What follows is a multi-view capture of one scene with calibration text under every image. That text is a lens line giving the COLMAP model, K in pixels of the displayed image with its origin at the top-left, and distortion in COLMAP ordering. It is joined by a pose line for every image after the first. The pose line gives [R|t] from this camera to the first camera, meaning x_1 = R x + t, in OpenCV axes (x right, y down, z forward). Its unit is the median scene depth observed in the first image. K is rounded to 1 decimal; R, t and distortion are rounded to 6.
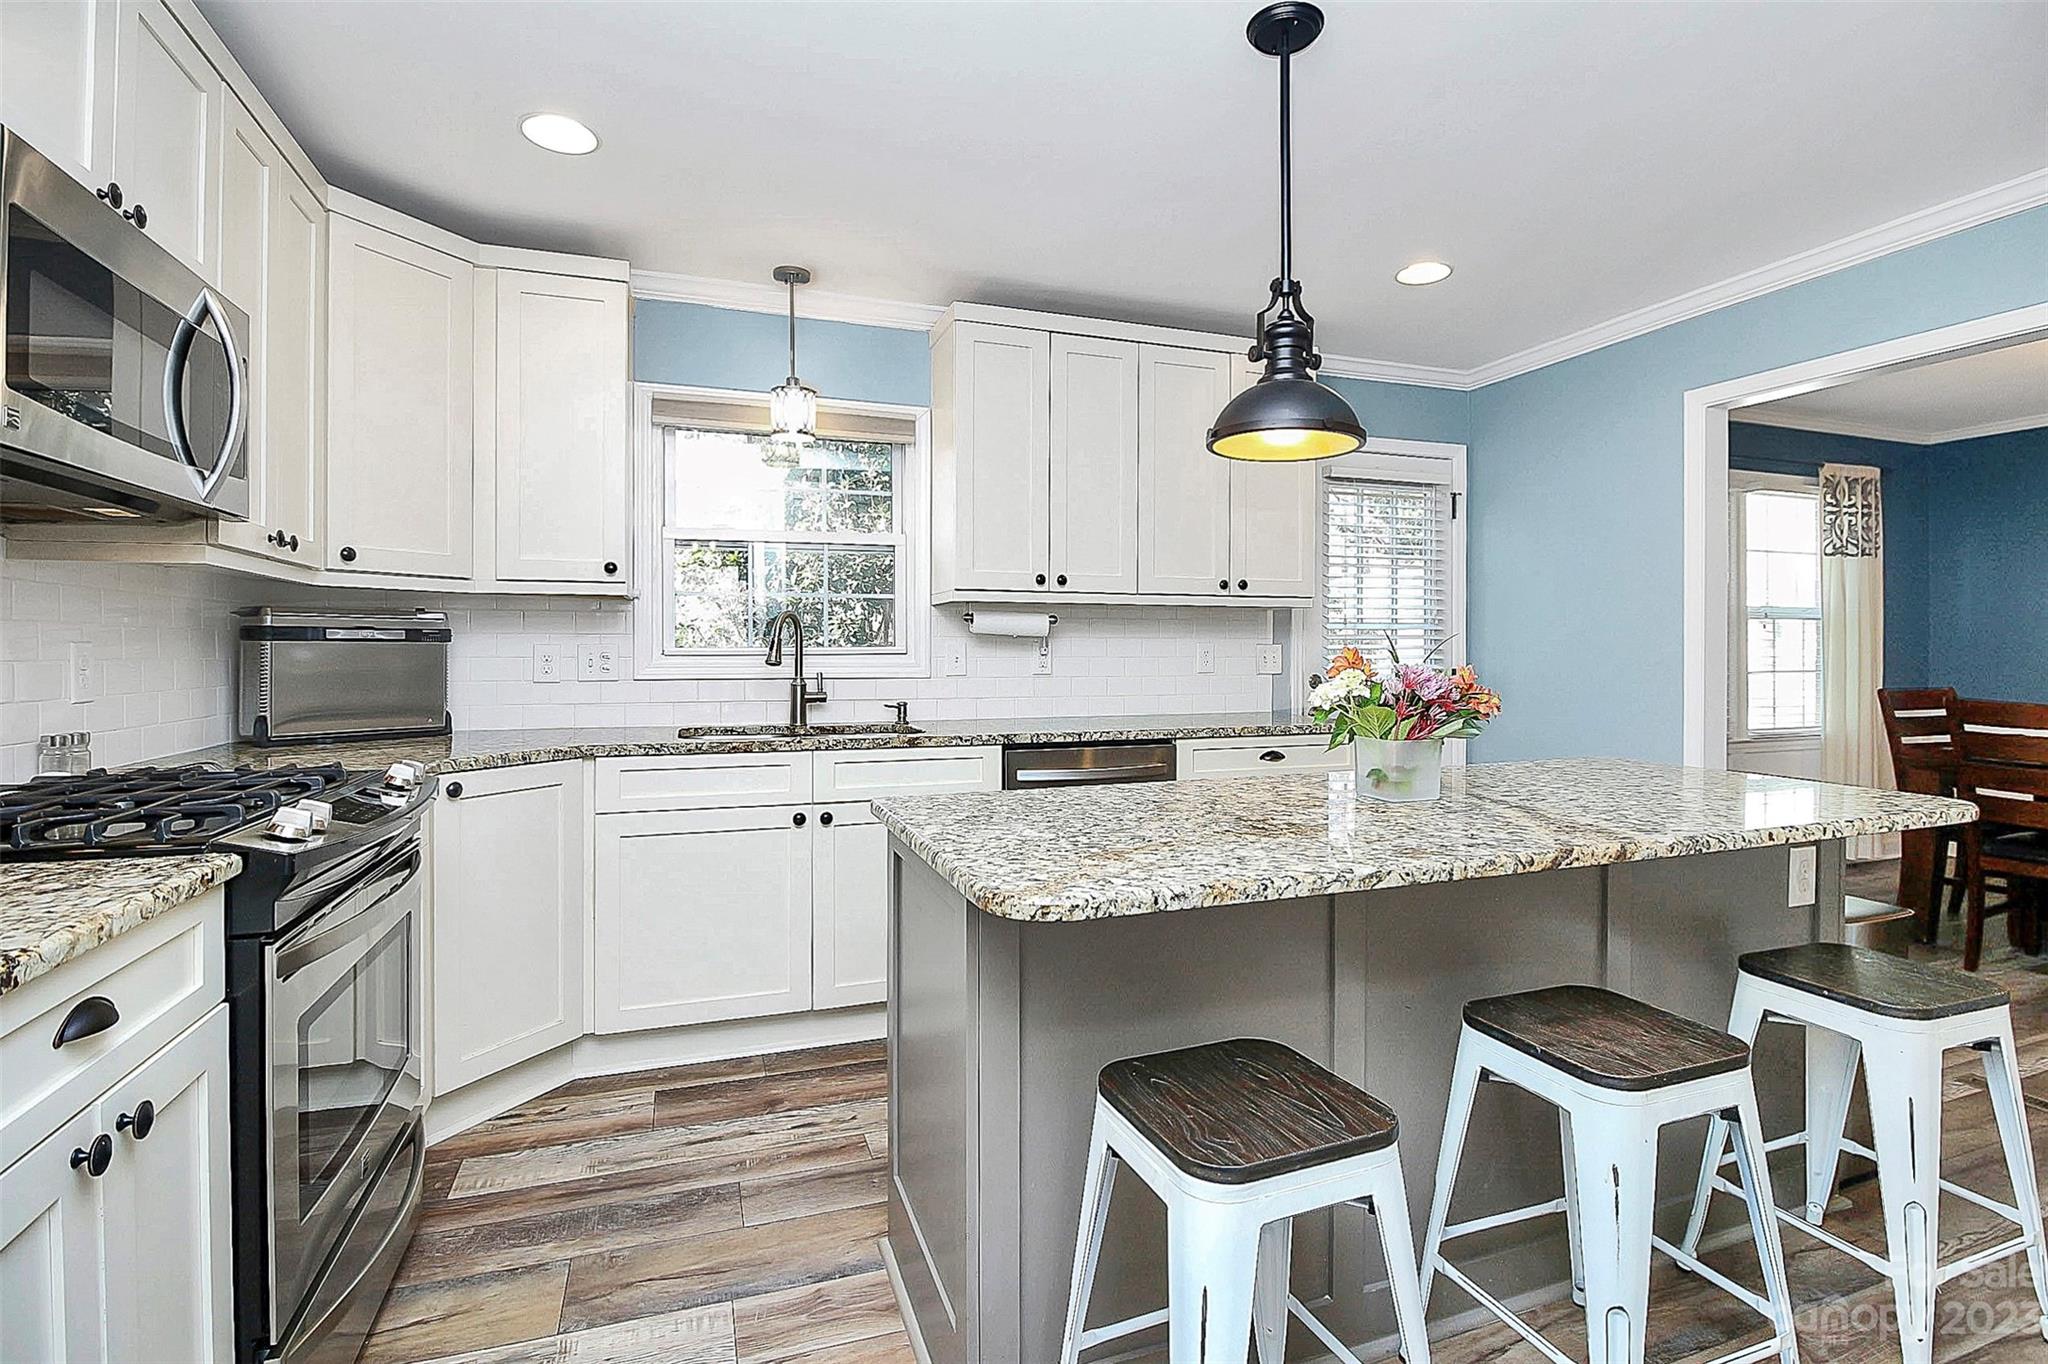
lens RADIAL K [[969.0, 0, 1021.6], [0, 969.0, 653.5], [0, 0, 1]] dist [0.001499, 0.000094]
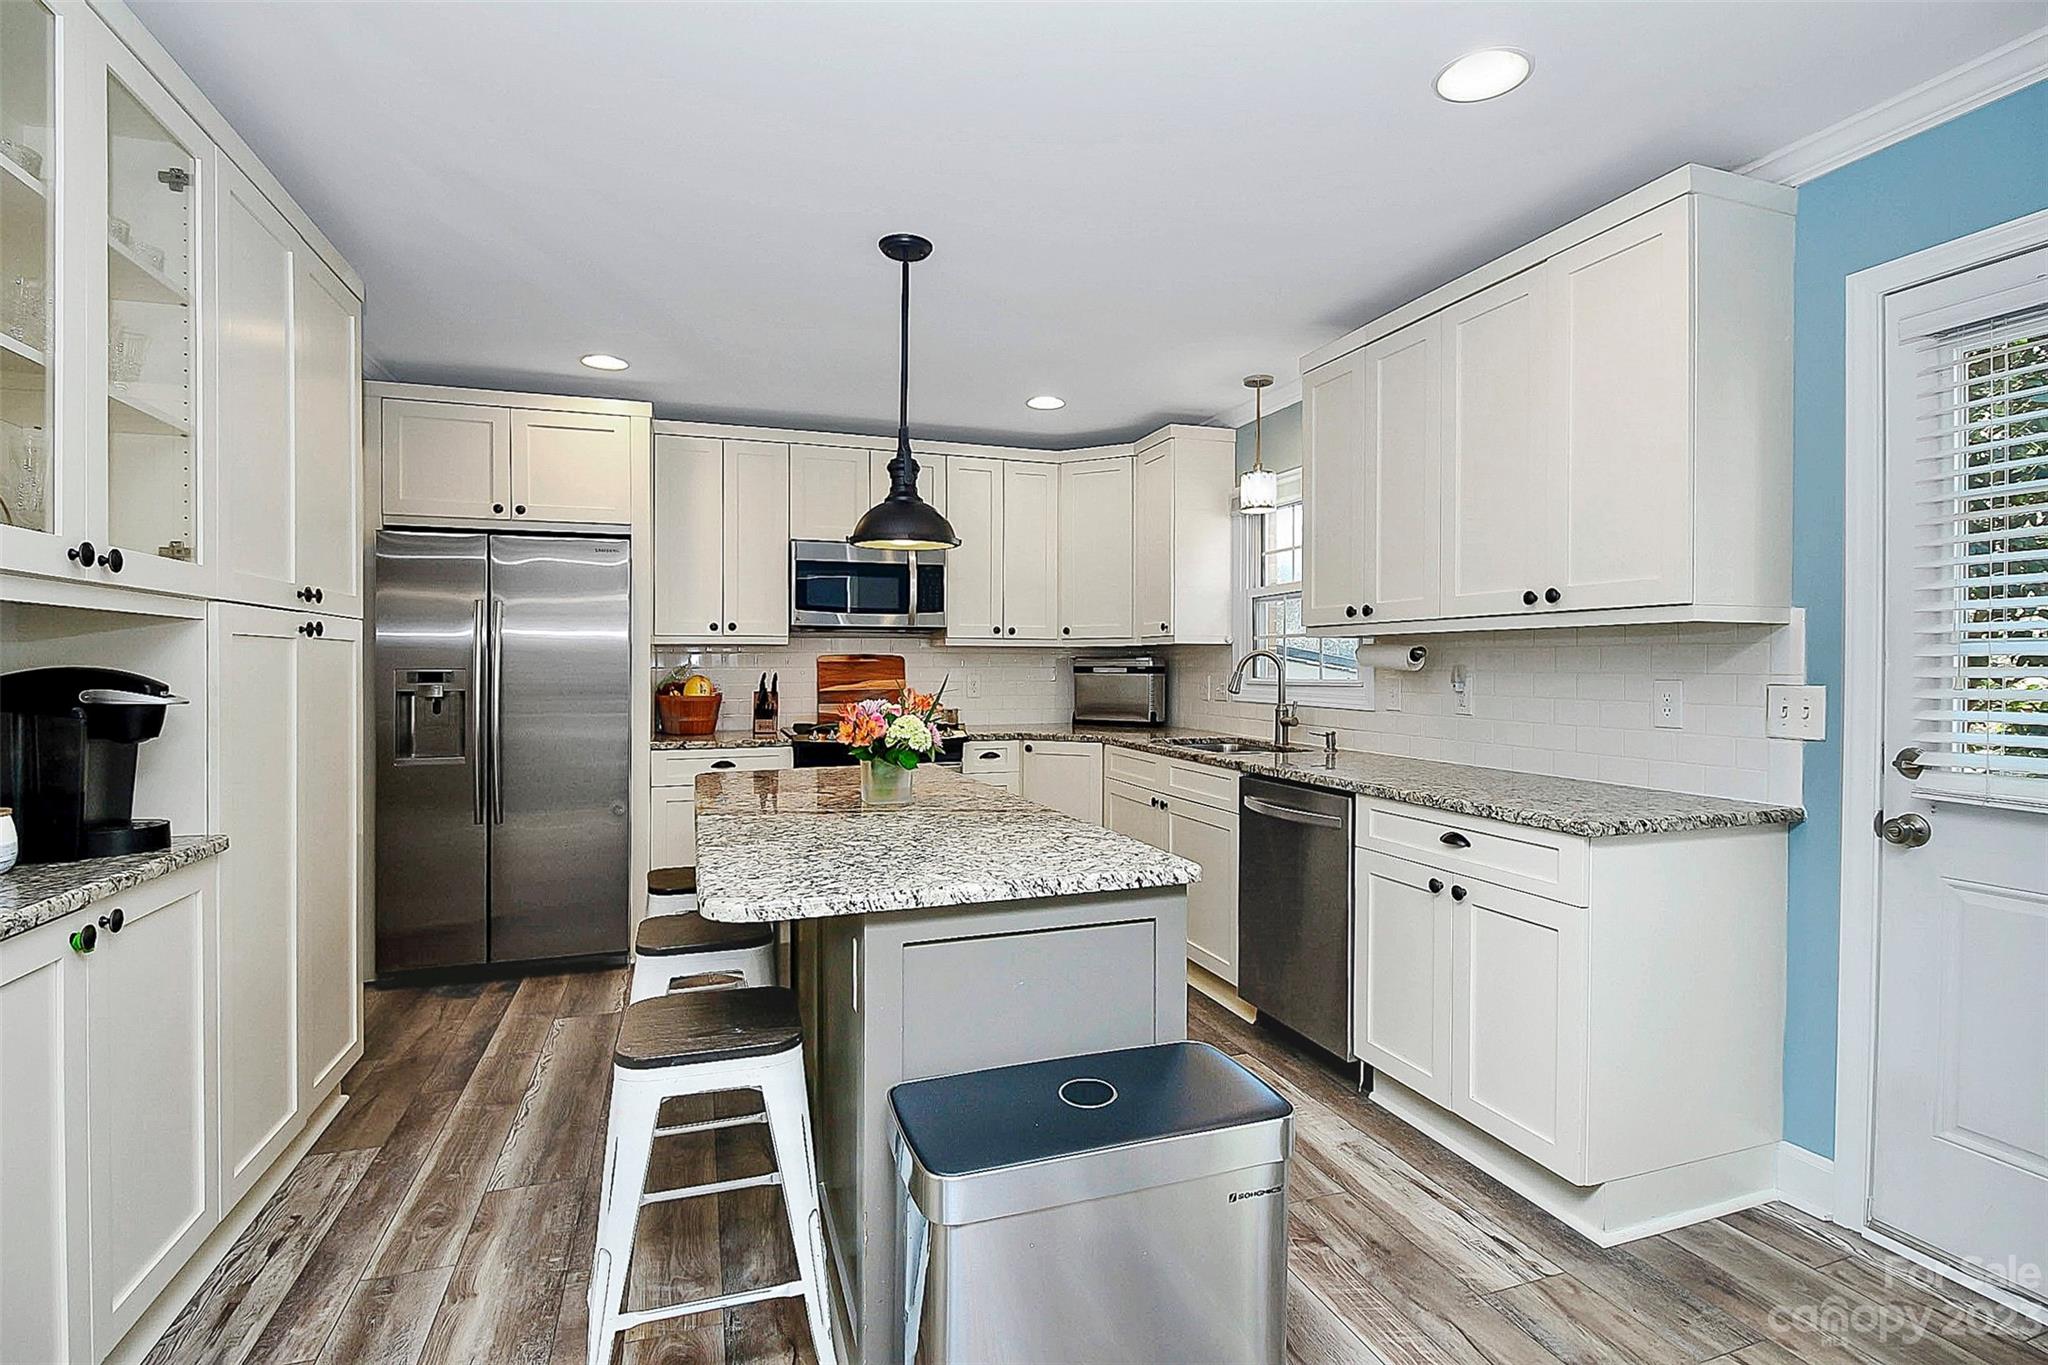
lens RADIAL K [[975.6, 0, 1024.0], [0, 975.6, 682.5], [0, 0, 1]] dist [-0.000772, -0.000041]
pose [[-0.007062, 0.018802, -0.999798, 1.019952], [-0.001860, 0.999821, 0.018815, -0.025112], [0.999973, 0.001993, -0.007026, 0.709446]]
